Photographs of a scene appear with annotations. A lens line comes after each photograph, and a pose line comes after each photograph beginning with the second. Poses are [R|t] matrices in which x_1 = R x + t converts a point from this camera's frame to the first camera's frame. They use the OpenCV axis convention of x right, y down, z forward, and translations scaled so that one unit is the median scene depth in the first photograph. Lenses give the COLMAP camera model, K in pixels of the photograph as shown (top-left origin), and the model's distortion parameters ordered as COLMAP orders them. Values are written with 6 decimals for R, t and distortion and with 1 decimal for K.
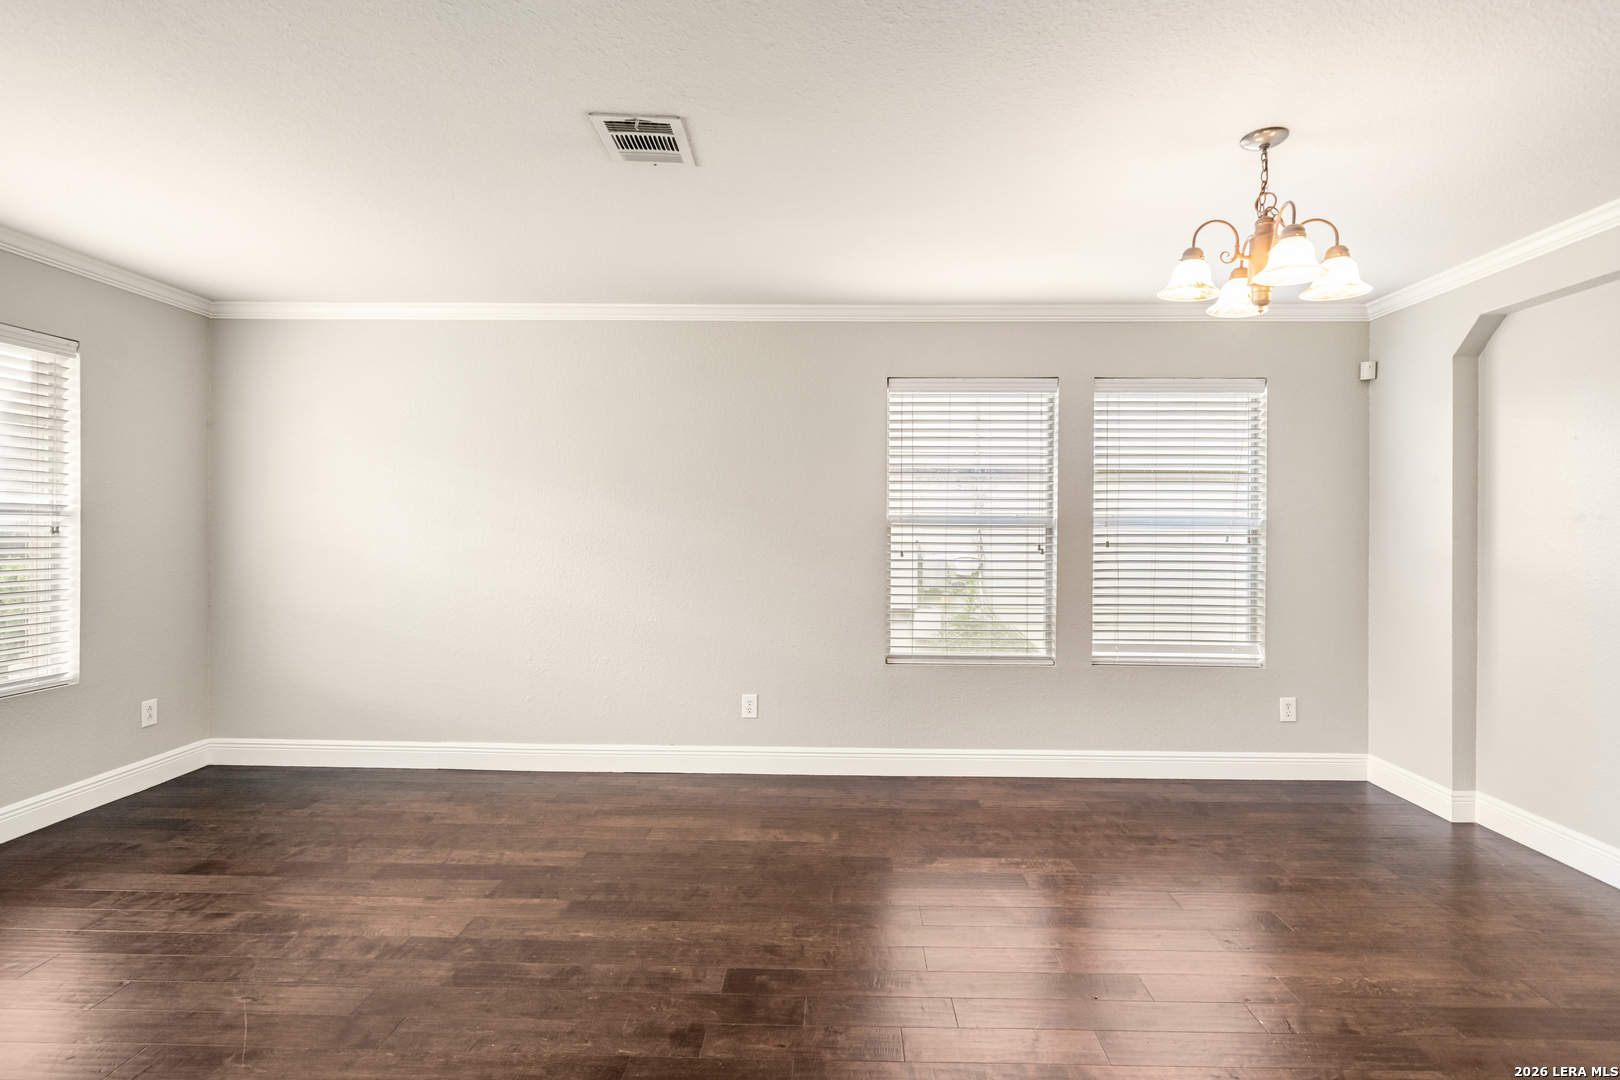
lens RADIAL K [[754.9, 0, 809.4], [0, 754.9, 530.2], [0, 0, 1]] dist [-0.001553, 0.000901]
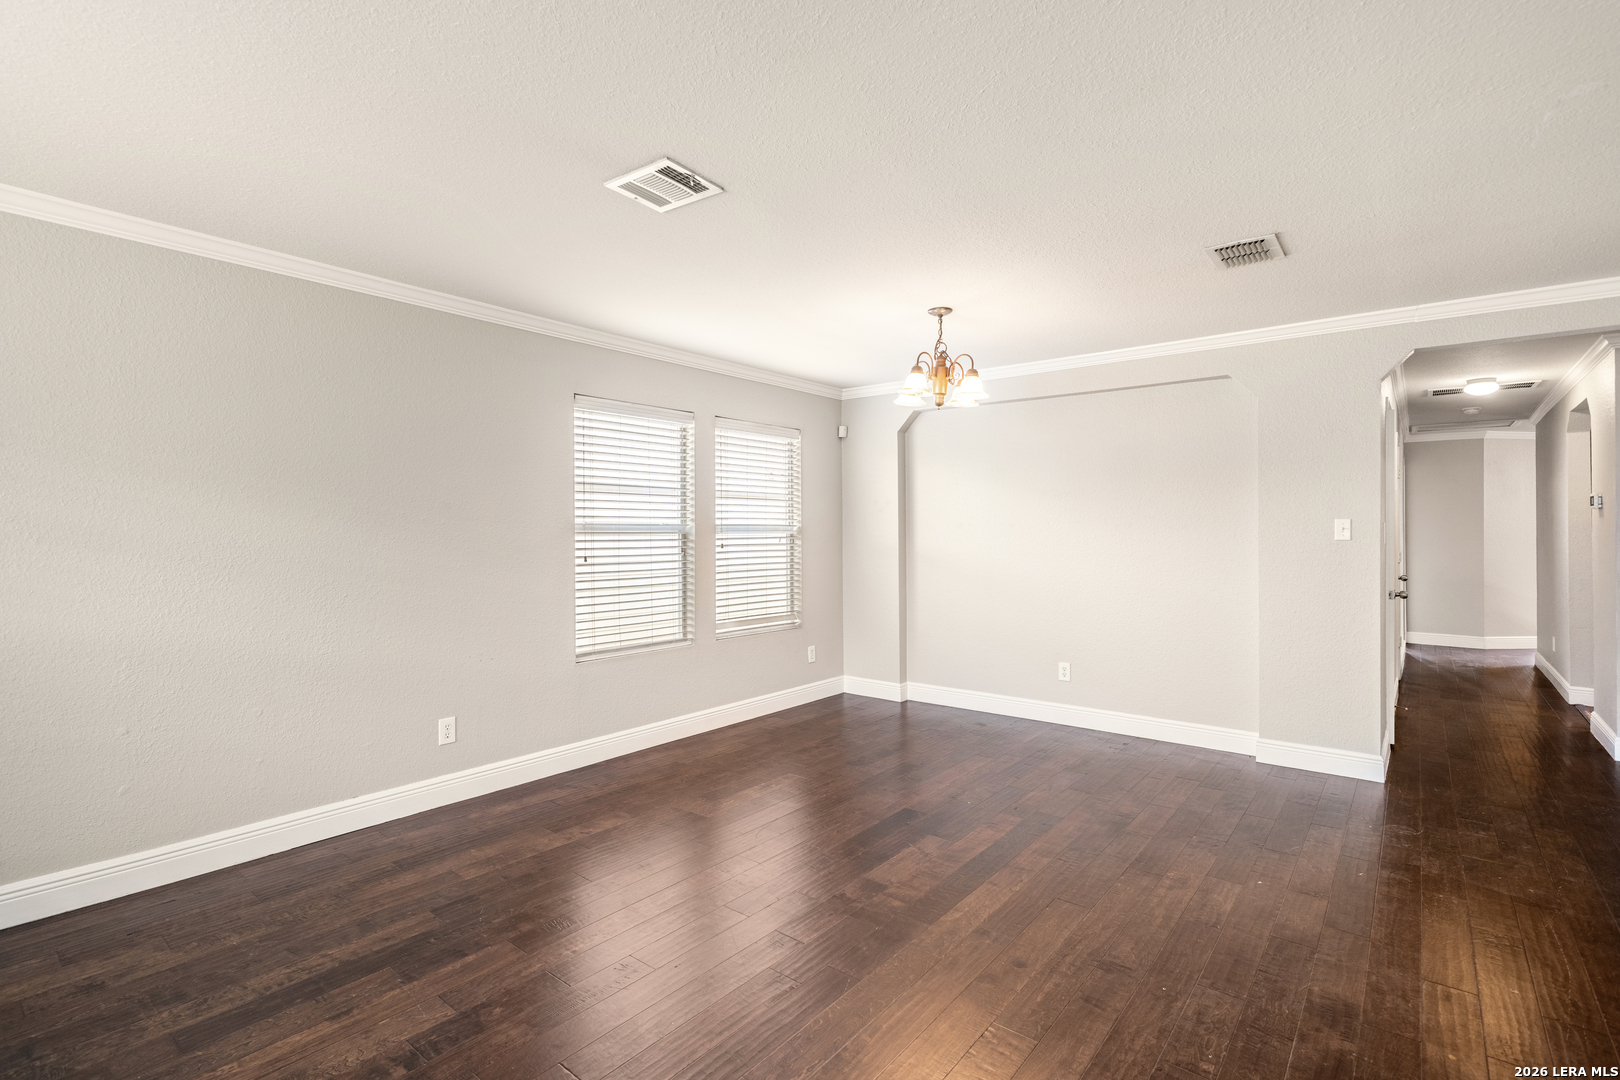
lens RADIAL K [[754.9, 0, 809.4], [0, 754.9, 530.2], [0, 0, 1]] dist [-0.001553, 0.000901]
pose [[0.613837, -0.006026, 0.789410, -0.583261], [0.011533, 0.999933, -0.001335, -0.005016], [-0.789348, 0.009923, 0.613865, 0.095309]]
